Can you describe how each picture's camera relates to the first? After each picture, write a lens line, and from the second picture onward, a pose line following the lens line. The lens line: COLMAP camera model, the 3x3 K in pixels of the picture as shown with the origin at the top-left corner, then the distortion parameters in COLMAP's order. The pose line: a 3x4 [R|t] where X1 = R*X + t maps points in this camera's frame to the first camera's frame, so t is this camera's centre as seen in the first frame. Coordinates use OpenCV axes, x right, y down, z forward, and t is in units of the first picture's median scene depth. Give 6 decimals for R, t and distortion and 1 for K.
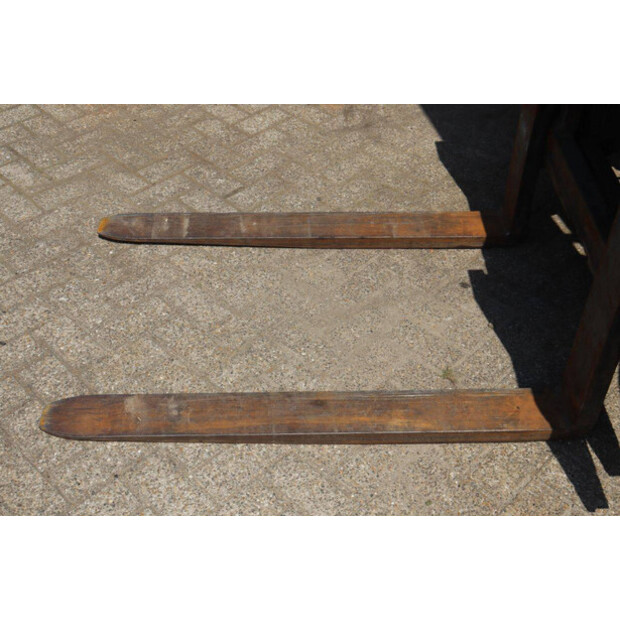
lens RADIAL K [[771.6, 0, 312.7], [0, 771.6, 297.5], [0, 0, 1]] dist [-0.110138, 0.645177]
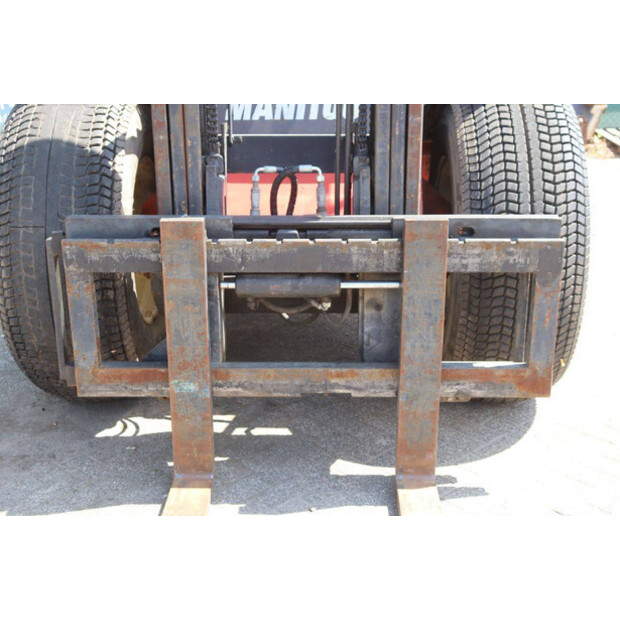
lens RADIAL K [[870.8, 0, 313.7], [0, 870.8, 303.2], [0, 0, 1]] dist [0.073573, 0.072437]
pose [[0.025515, -0.320215, 0.947001, -0.775967], [0.678410, 0.701326, 0.218865, -0.396440], [-0.734241, 0.636870, 0.235132, 0.411572]]
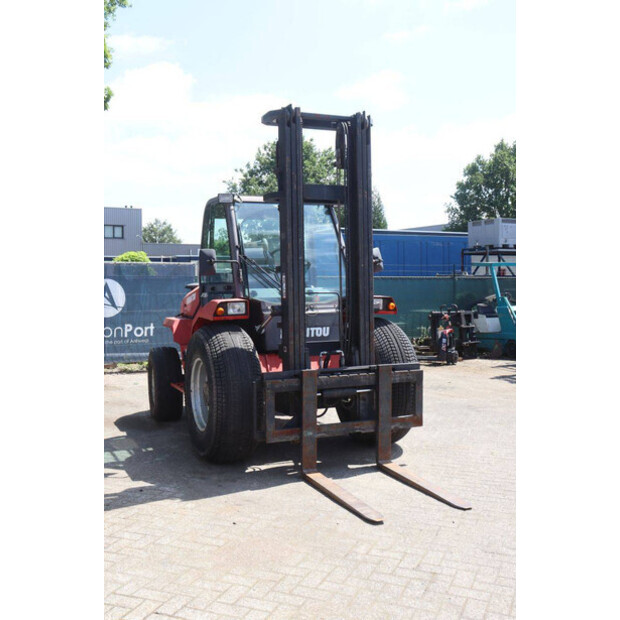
lens RADIAL K [[682.9, 0, 309.3], [0, 682.9, 310.4], [0, 0, 1]] dist [-0.023370, -0.020643]
pose [[-0.385400, -0.047619, 0.921520, -1.869884], [0.627751, 0.718422, 0.299663, -1.177257], [-0.676310, 0.693976, -0.246987, 1.136825]]
